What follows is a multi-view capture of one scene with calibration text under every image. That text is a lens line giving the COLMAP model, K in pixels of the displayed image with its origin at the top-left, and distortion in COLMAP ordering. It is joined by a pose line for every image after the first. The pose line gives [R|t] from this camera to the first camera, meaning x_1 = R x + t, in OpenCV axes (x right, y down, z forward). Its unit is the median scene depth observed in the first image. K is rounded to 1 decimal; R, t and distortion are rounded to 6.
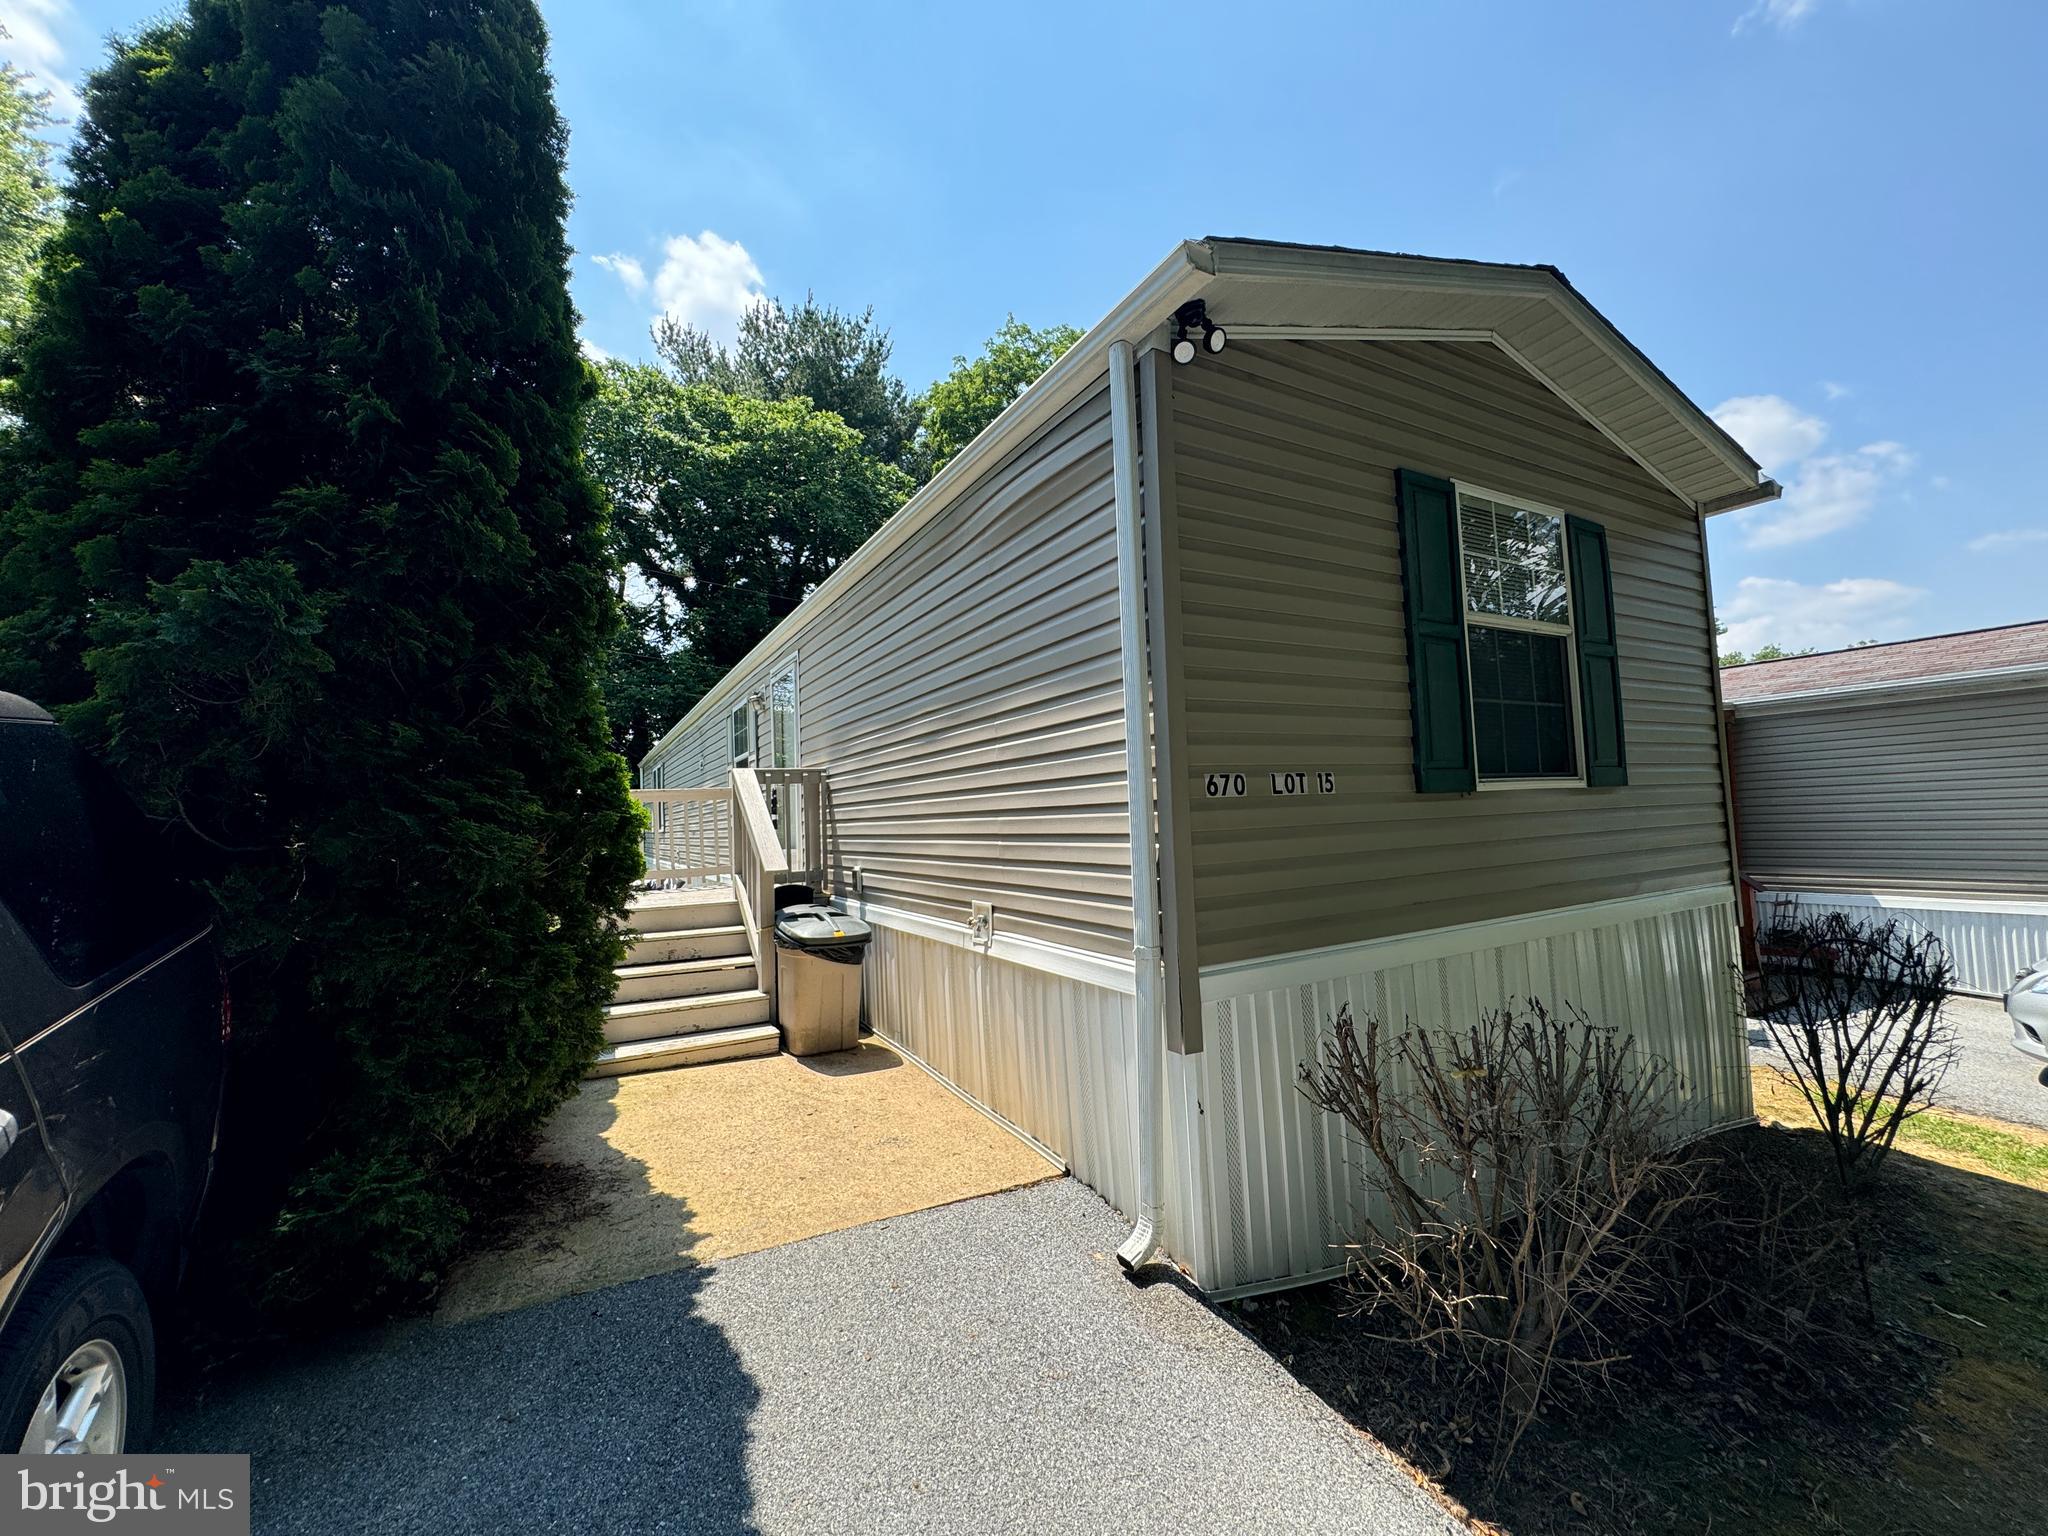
lens RADIAL K [[816.4, 0, 1019.7], [0, 816.4, 765.7], [0, 0, 1]] dist [-0.002732, -0.000207]
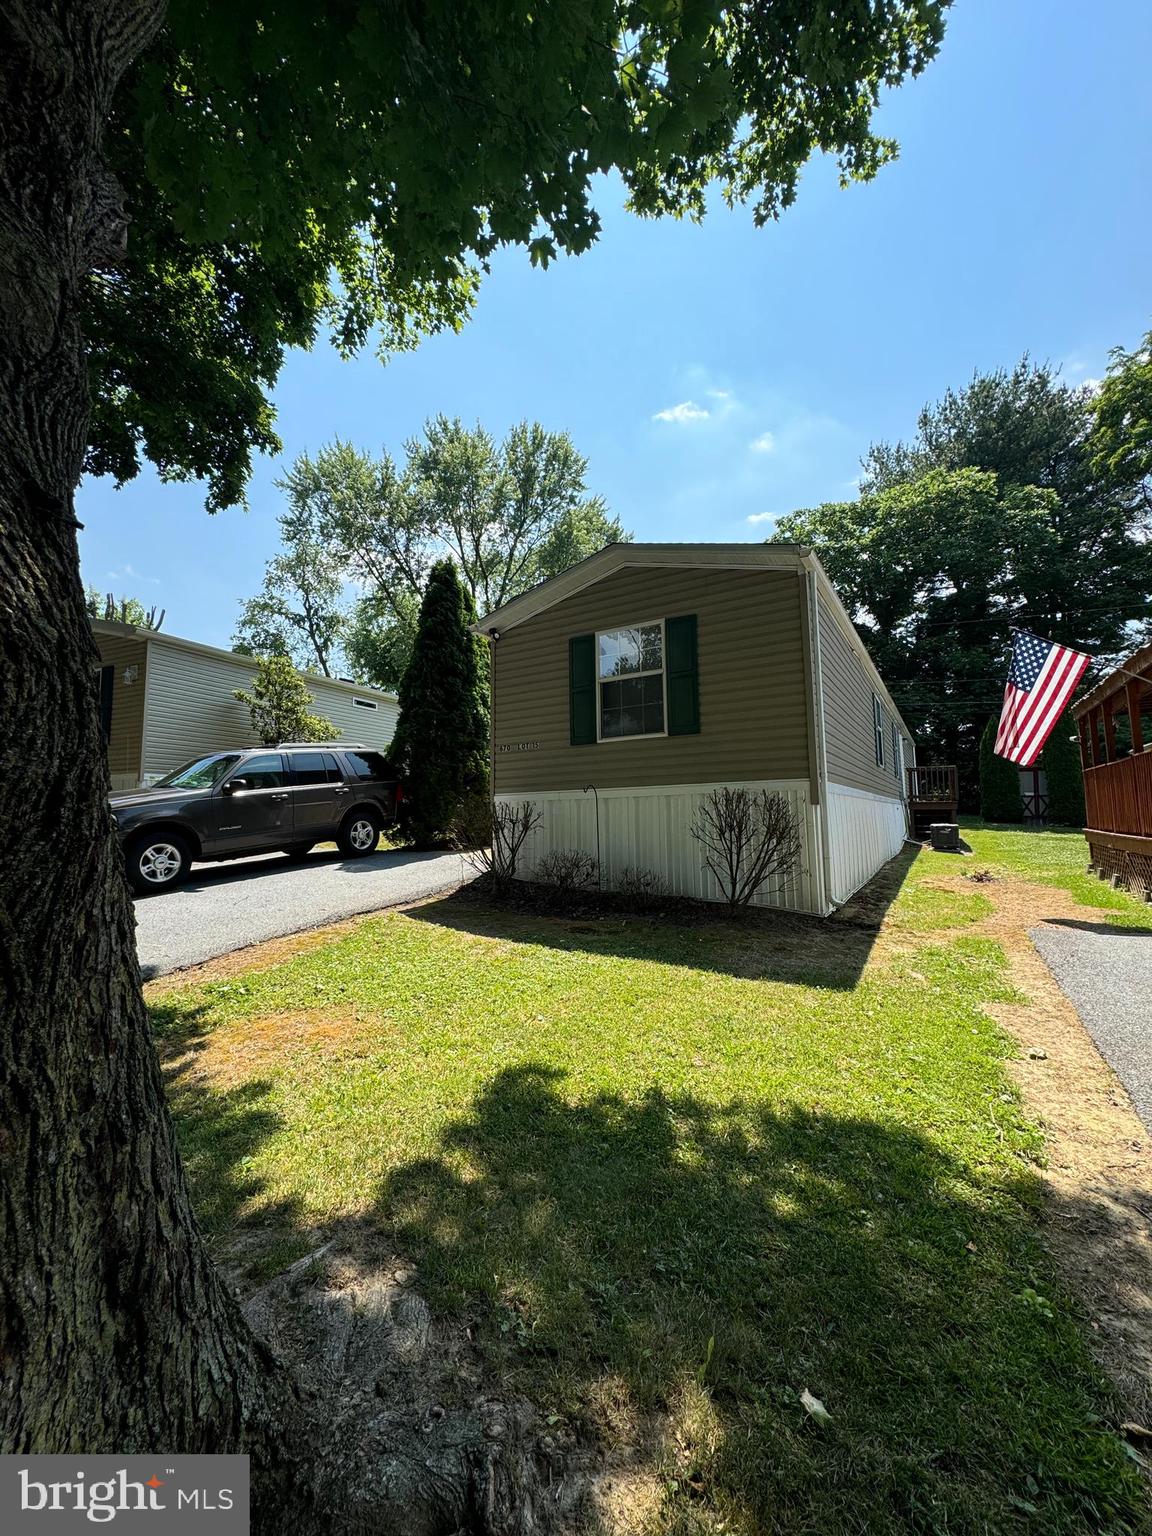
lens RADIAL K [[606.3, 0, 583.7], [0, 606.3, 763.7], [0, 0, 1]] dist [0.013648, -0.010151]
pose [[0.499625, -0.052277, -0.864663, 2.453119], [0.058863, 0.997919, -0.026321, 0.161391], [0.864239, -0.037746, 0.501663, -0.105283]]
